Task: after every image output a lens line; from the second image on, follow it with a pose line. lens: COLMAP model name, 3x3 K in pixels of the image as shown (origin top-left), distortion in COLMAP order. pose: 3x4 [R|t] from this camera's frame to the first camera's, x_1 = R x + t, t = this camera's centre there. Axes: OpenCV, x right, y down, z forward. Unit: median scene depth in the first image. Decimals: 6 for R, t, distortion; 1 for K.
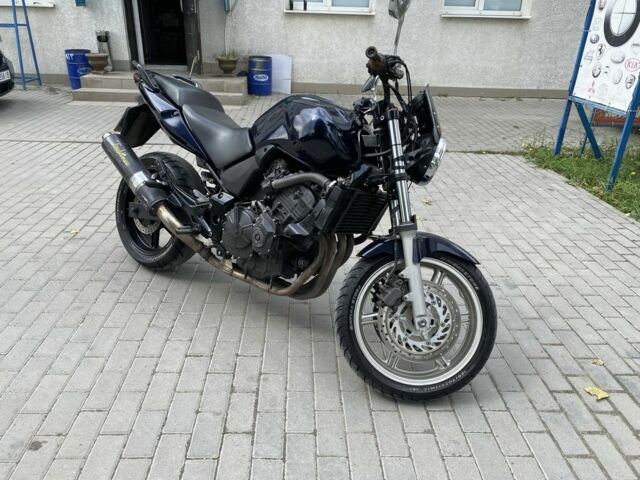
lens RADIAL K [[485.7, 0, 320.0], [0, 485.7, 240.0], [0, 0, 1]] dist [0.032052, -0.040145]
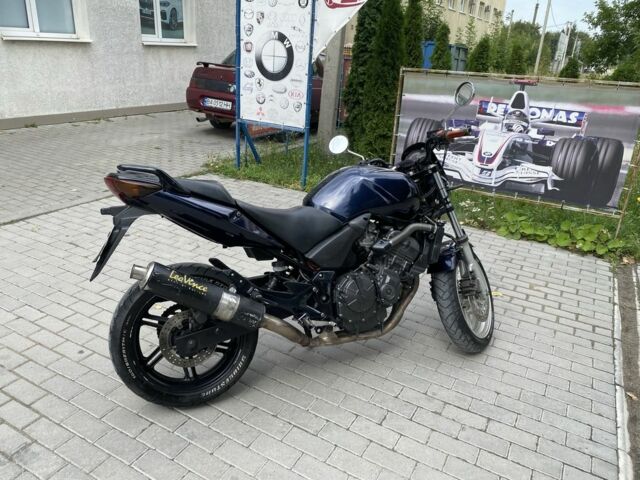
lens RADIAL K [[484.1, 0, 321.3], [0, 484.1, 235.6], [0, 0, 1]] dist [0.003530, -0.001214]
pose [[0.518330, -0.311323, 0.796499, -0.435176], [0.317674, 0.934831, 0.158662, -0.146398], [-0.793988, 0.170788, 0.583451, 0.173121]]
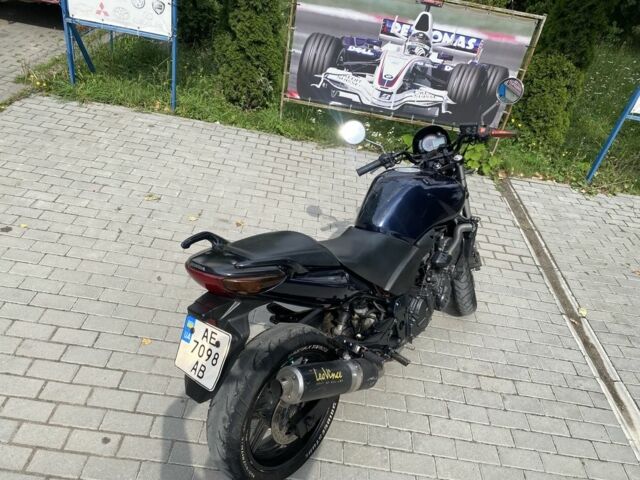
lens RADIAL K [[485.7, 0, 320.0], [0, 485.7, 240.0], [0, 0, 1]] dist [0.032052, -0.040145]
pose [[0.095435, -0.591865, 0.800368, -0.409973], [0.259400, 0.791045, 0.554040, -0.345552], [-0.961043, 0.154741, 0.229023, 0.399497]]
